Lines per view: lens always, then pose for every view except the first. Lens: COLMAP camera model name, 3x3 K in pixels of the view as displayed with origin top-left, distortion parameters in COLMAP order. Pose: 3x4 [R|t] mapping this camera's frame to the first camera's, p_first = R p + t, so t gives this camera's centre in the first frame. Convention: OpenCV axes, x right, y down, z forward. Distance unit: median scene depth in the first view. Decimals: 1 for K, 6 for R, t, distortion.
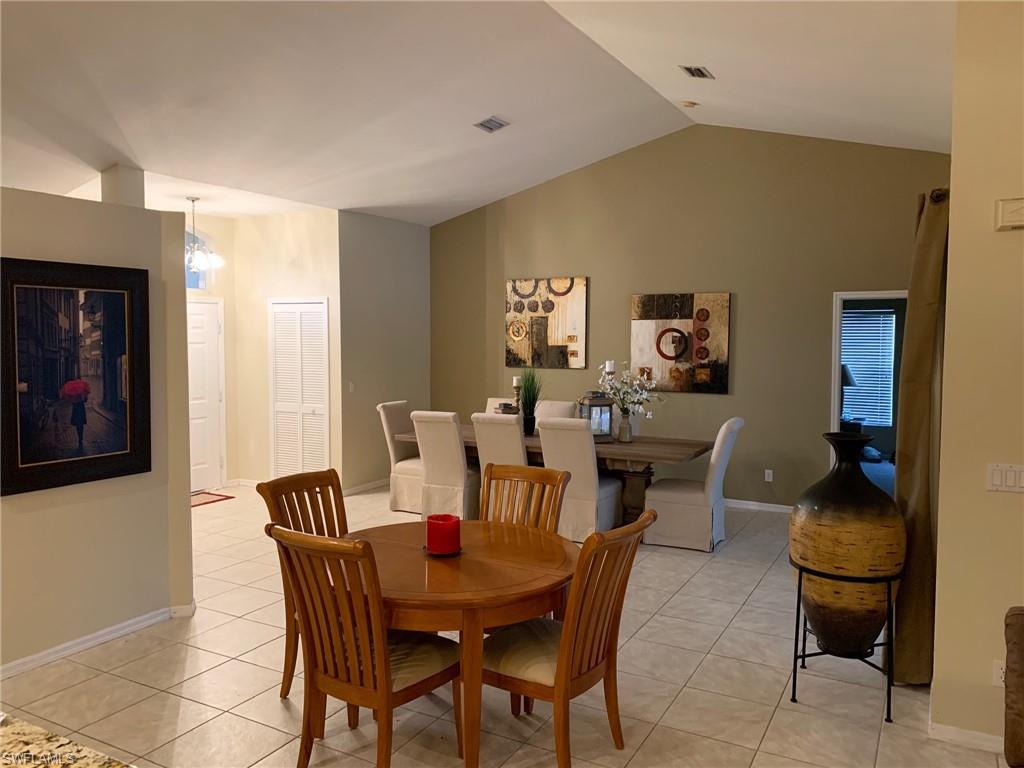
lens RADIAL K [[787.7, 0, 483.3], [0, 787.7, 389.2], [0, 0, 1]] dist [0.040405, -0.052587]
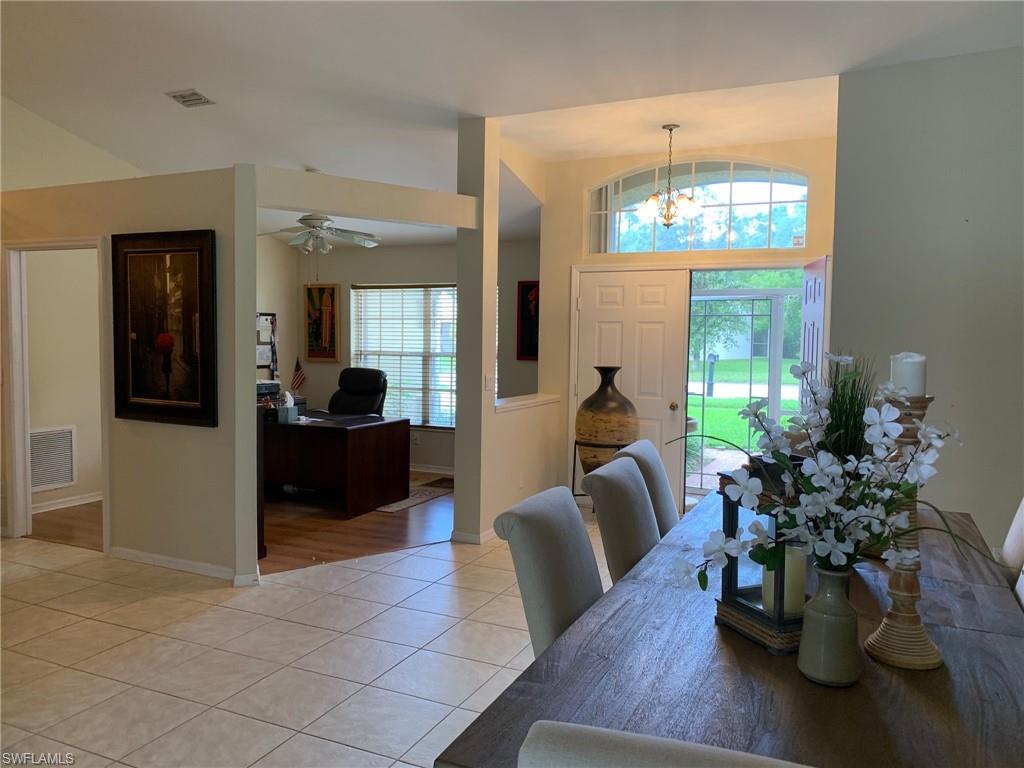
lens RADIAL K [[787.7, 0, 511.0], [0, 787.7, 387.6], [0, 0, 1]] dist [0.040405, -0.052587]
pose [[0.069100, 0.071190, -0.995066, 0.366453], [-0.086298, 0.994138, 0.065131, -0.027985], [0.993870, 0.081372, 0.074838, 0.770029]]
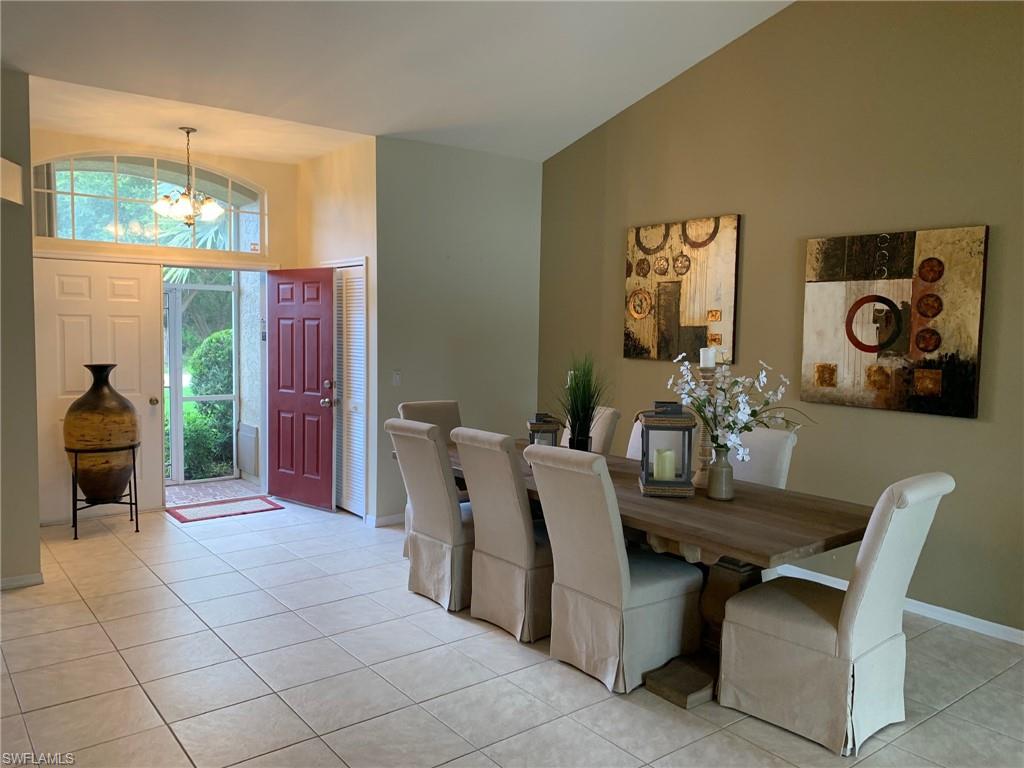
lens RADIAL K [[787.7, 0, 506.9], [0, 787.7, 381.4], [0, 0, 1]] dist [0.040405, -0.052587]
pose [[0.922882, 0.039201, -0.383083, 0.216636], [-0.040740, 0.999161, 0.004099, -0.008181], [0.382922, 0.011824, 0.923705, 0.382273]]
